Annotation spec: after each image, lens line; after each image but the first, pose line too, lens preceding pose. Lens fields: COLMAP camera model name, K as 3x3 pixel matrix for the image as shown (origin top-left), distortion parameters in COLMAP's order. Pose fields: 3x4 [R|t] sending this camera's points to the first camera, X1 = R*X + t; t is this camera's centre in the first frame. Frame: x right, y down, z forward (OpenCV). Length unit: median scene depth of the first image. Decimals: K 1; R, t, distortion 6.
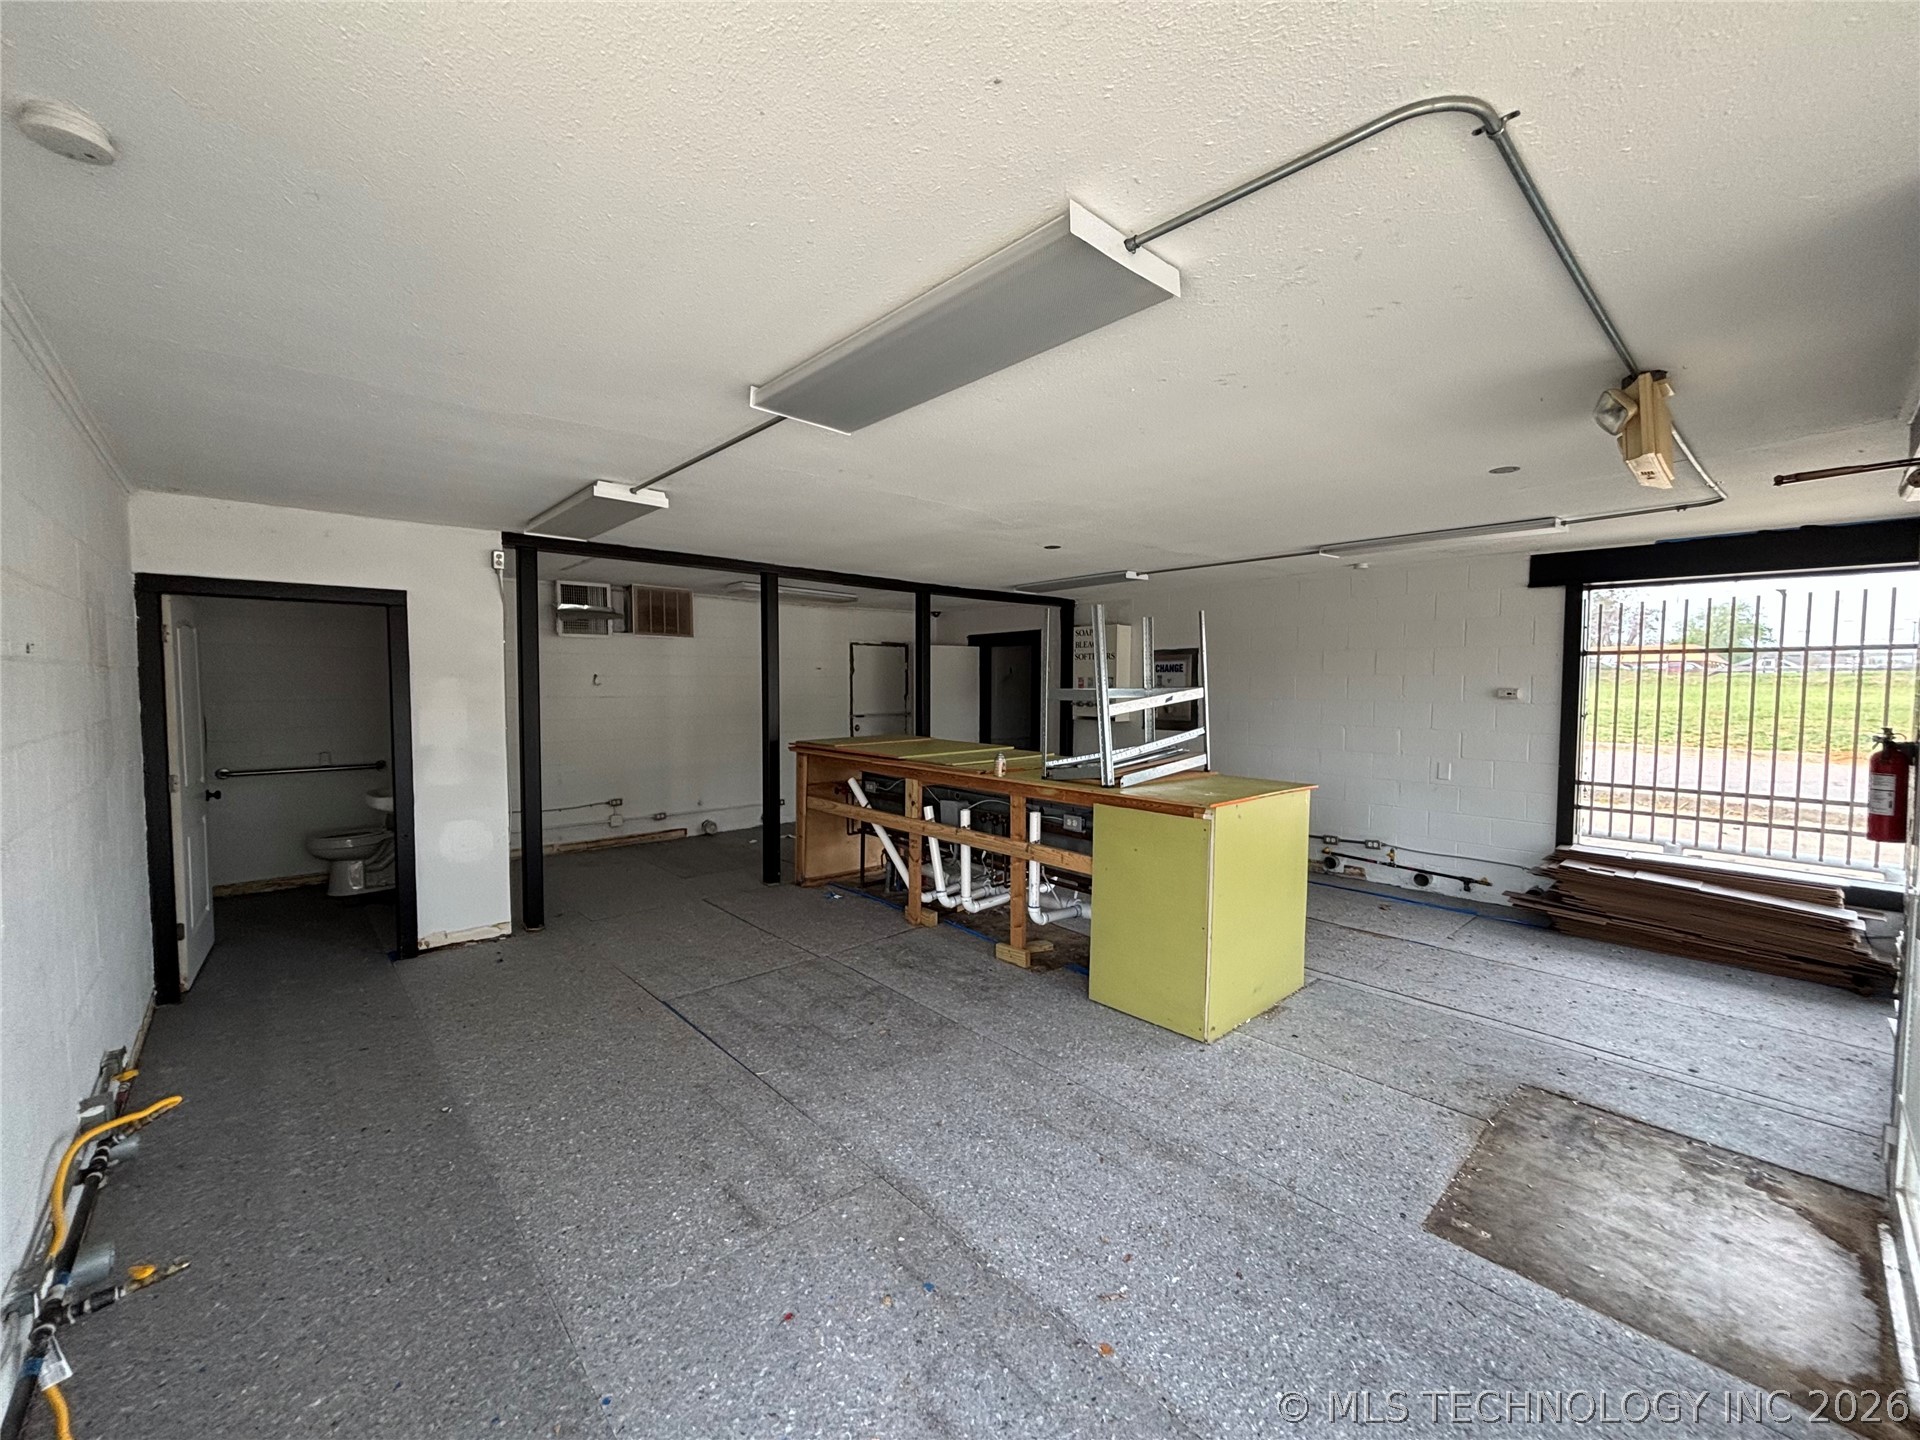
lens RADIAL K [[772.9, 0, 955.3], [0, 772.9, 719.0], [0, 0, 1]] dist [0.003895, -0.000630]
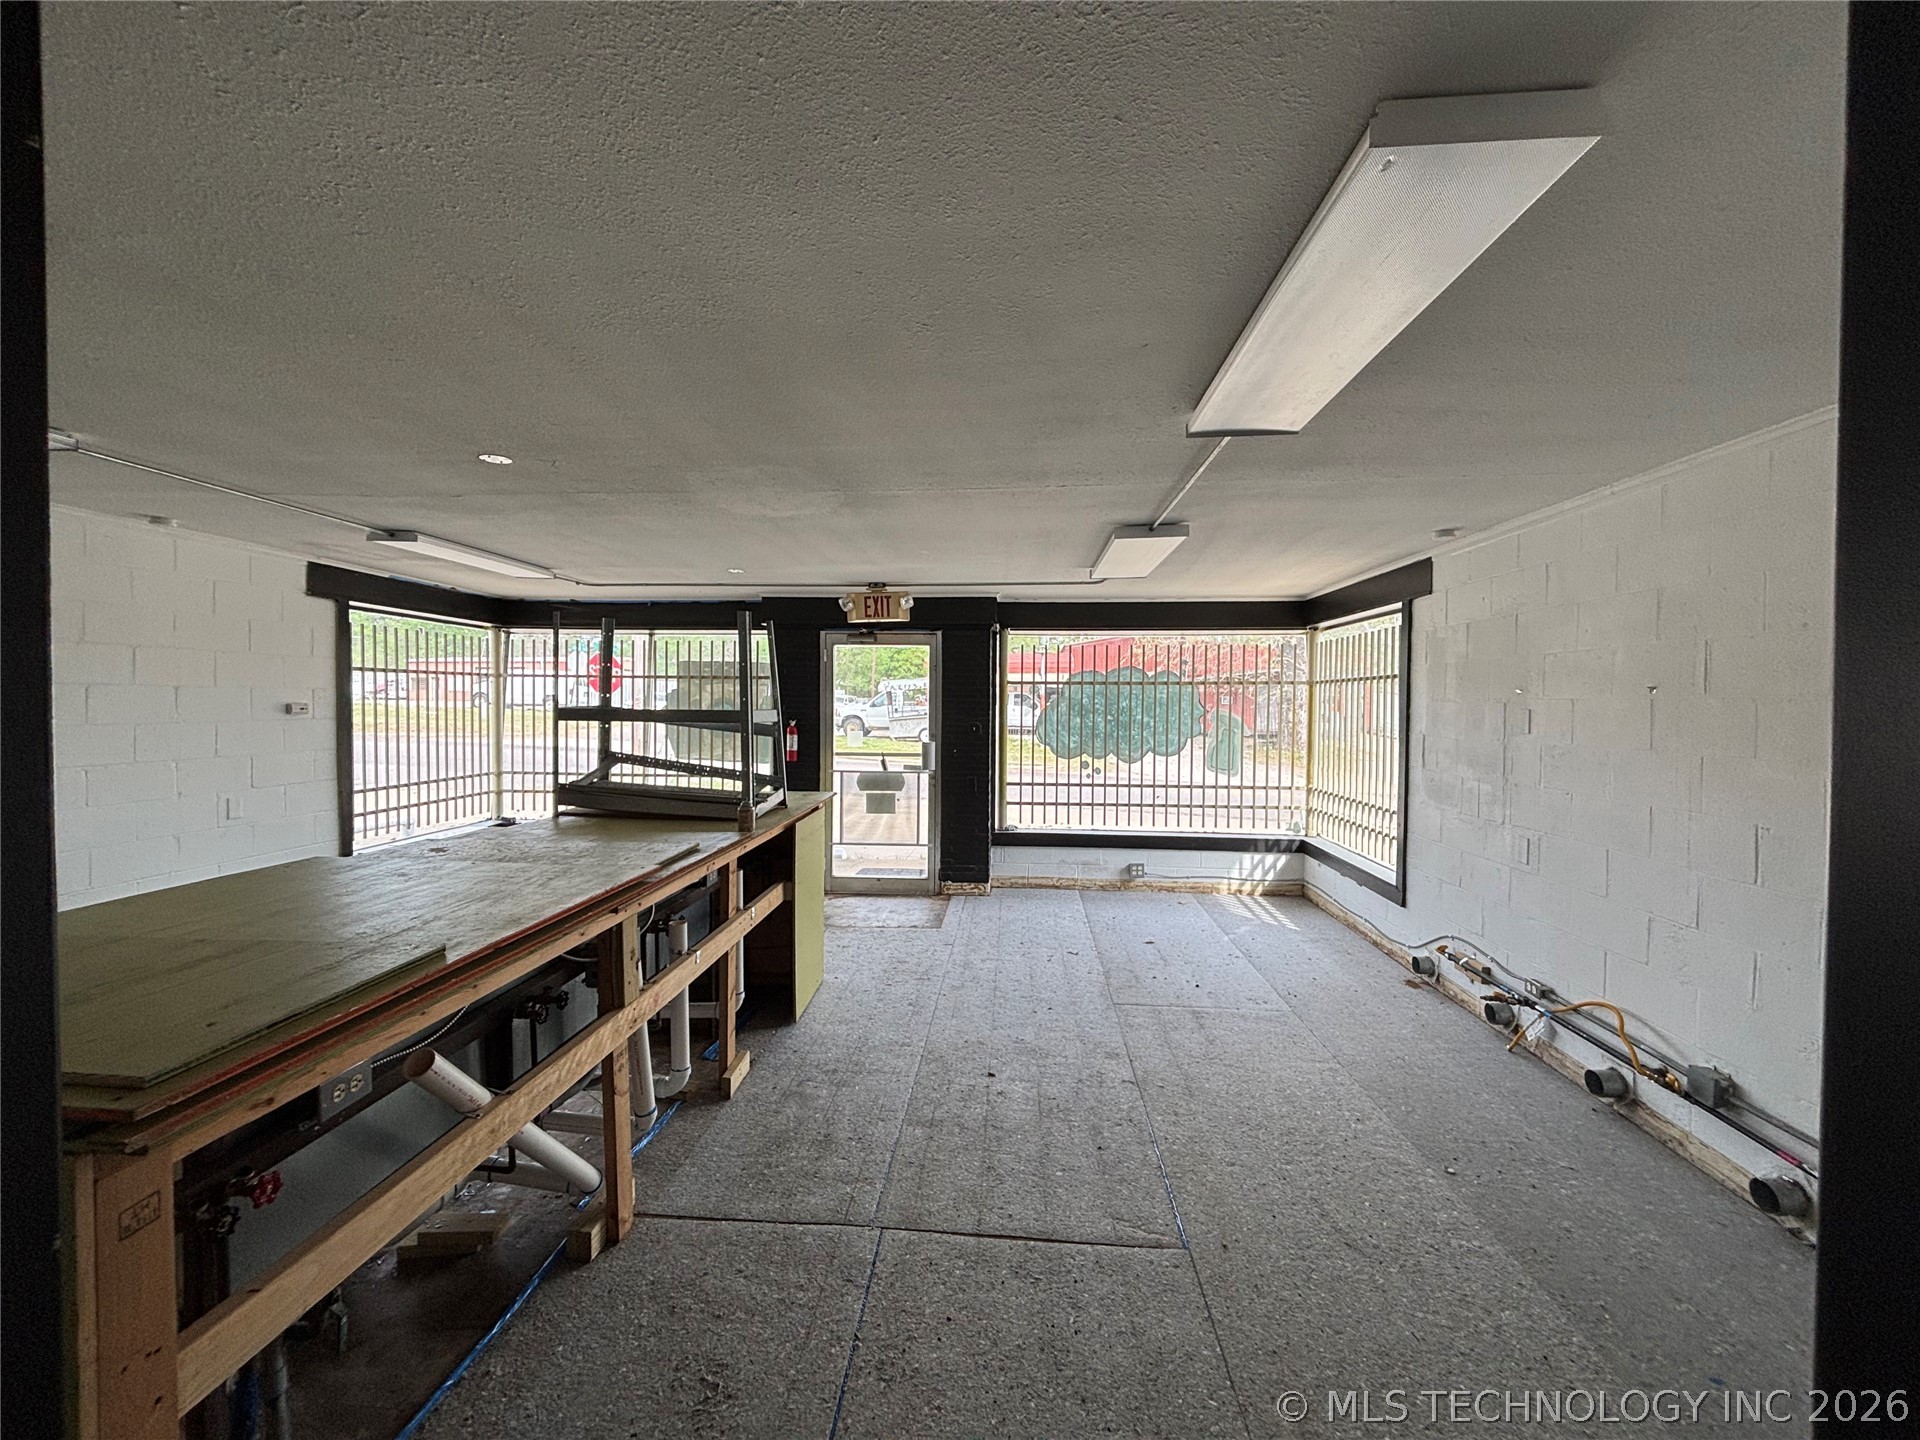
lens RADIAL K [[772.9, 0, 955.3], [0, 772.9, 719.0], [0, 0, 1]] dist [0.003895, -0.000630]
pose [[-0.686969, -0.026903, 0.726188, -0.656778], [0.022770, 0.998027, 0.058514, -0.076533], [-0.726330, 0.056732, -0.685001, 1.466358]]
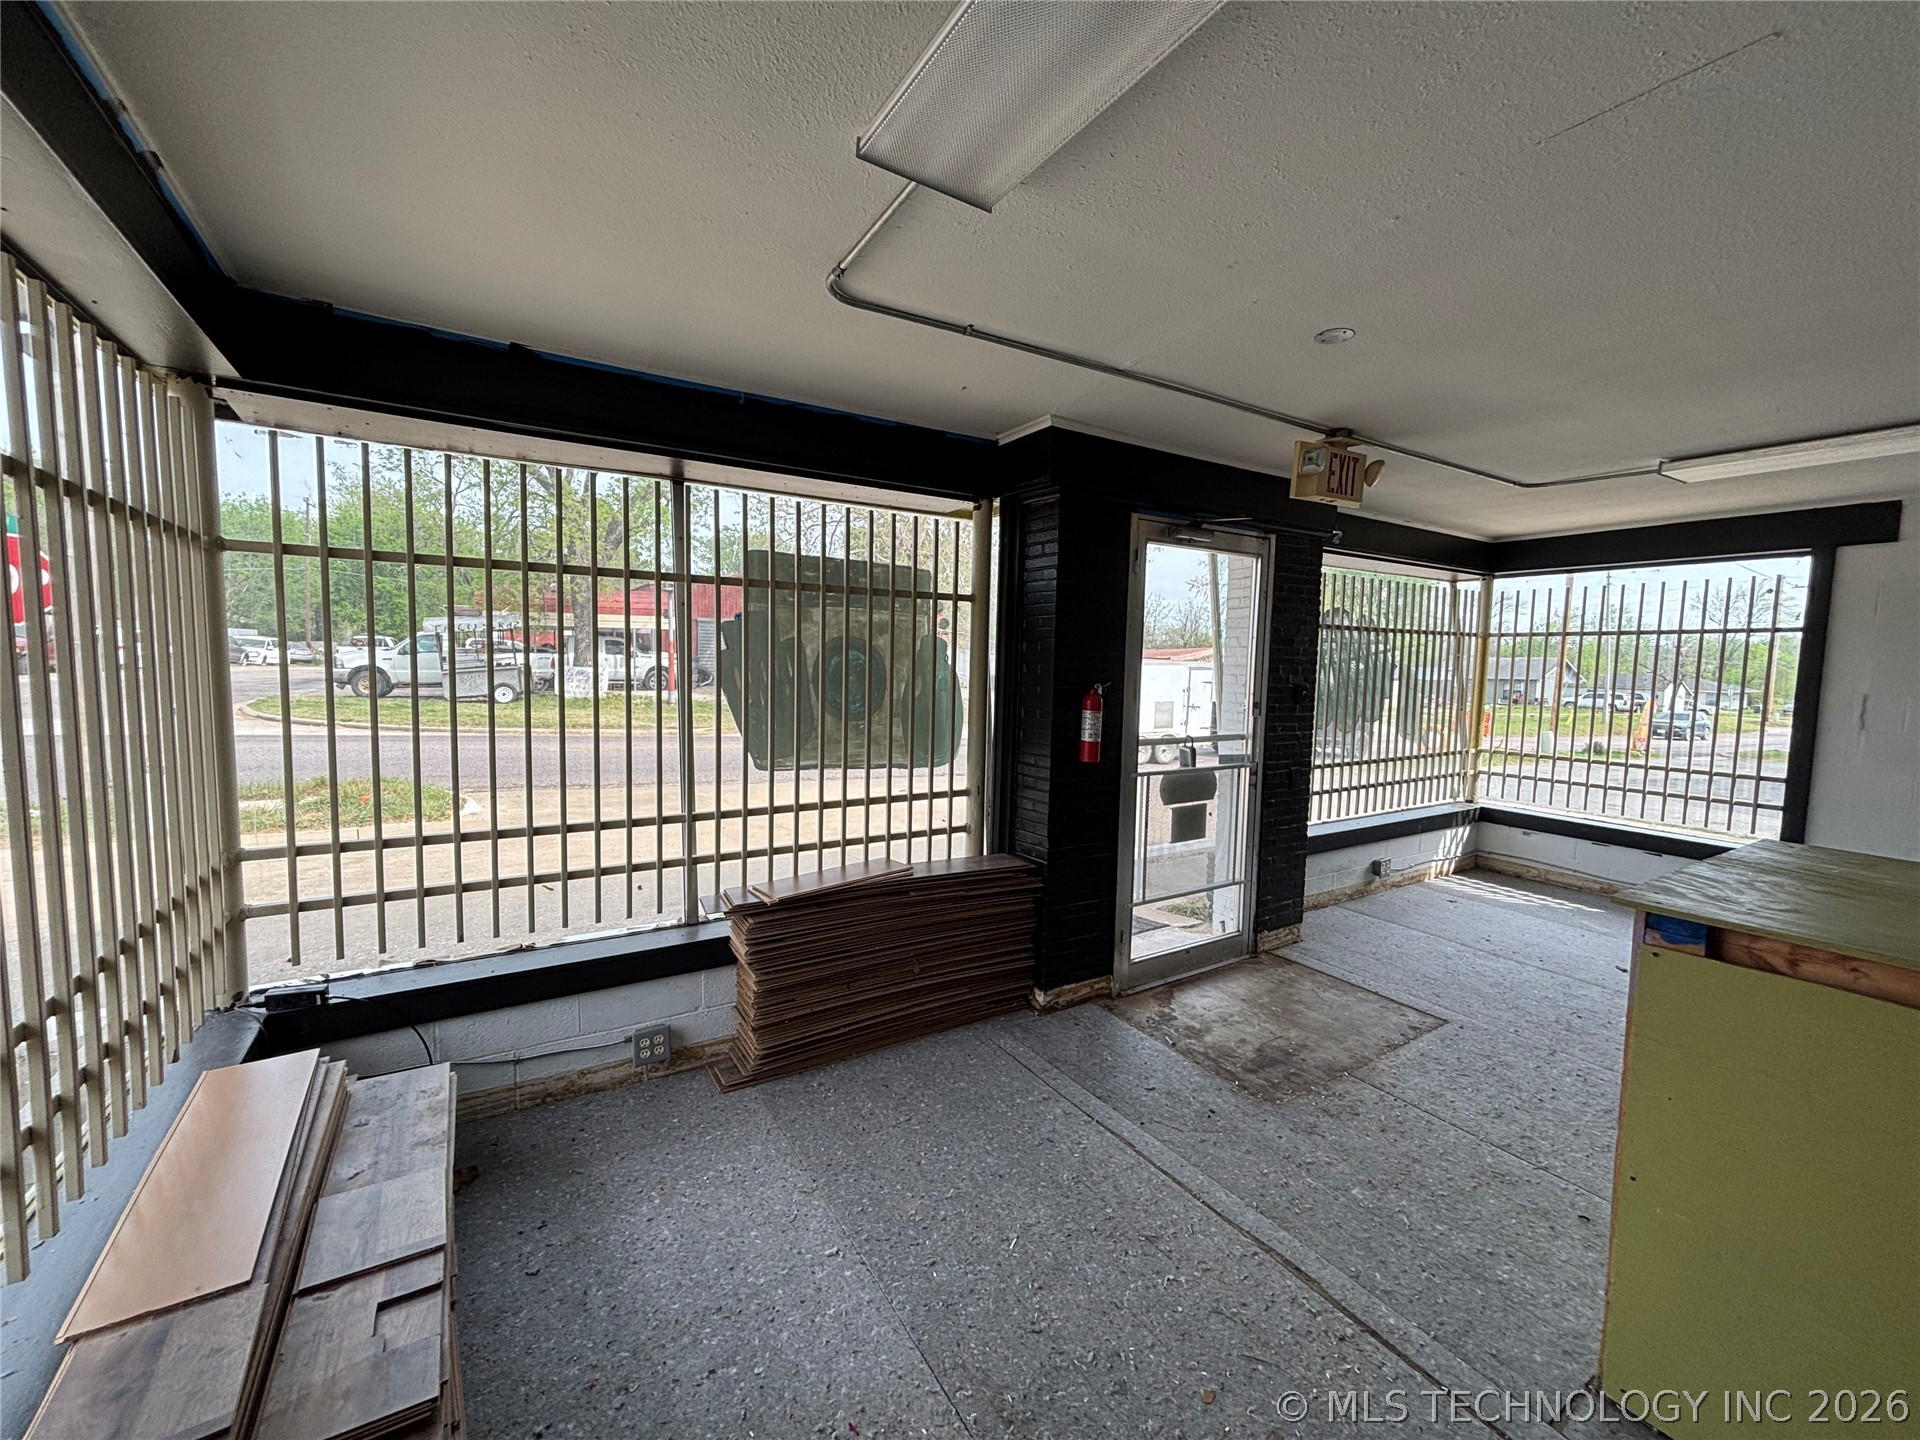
lens RADIAL K [[772.9, 0, 955.3], [0, 772.9, 719.0], [0, 0, 1]] dist [0.003895, -0.000630]
pose [[-0.982506, -0.038432, 0.182223, 0.732453], [-0.015089, 0.991685, 0.127801, -0.052842], [-0.185619, 0.122815, -0.974916, 1.446536]]
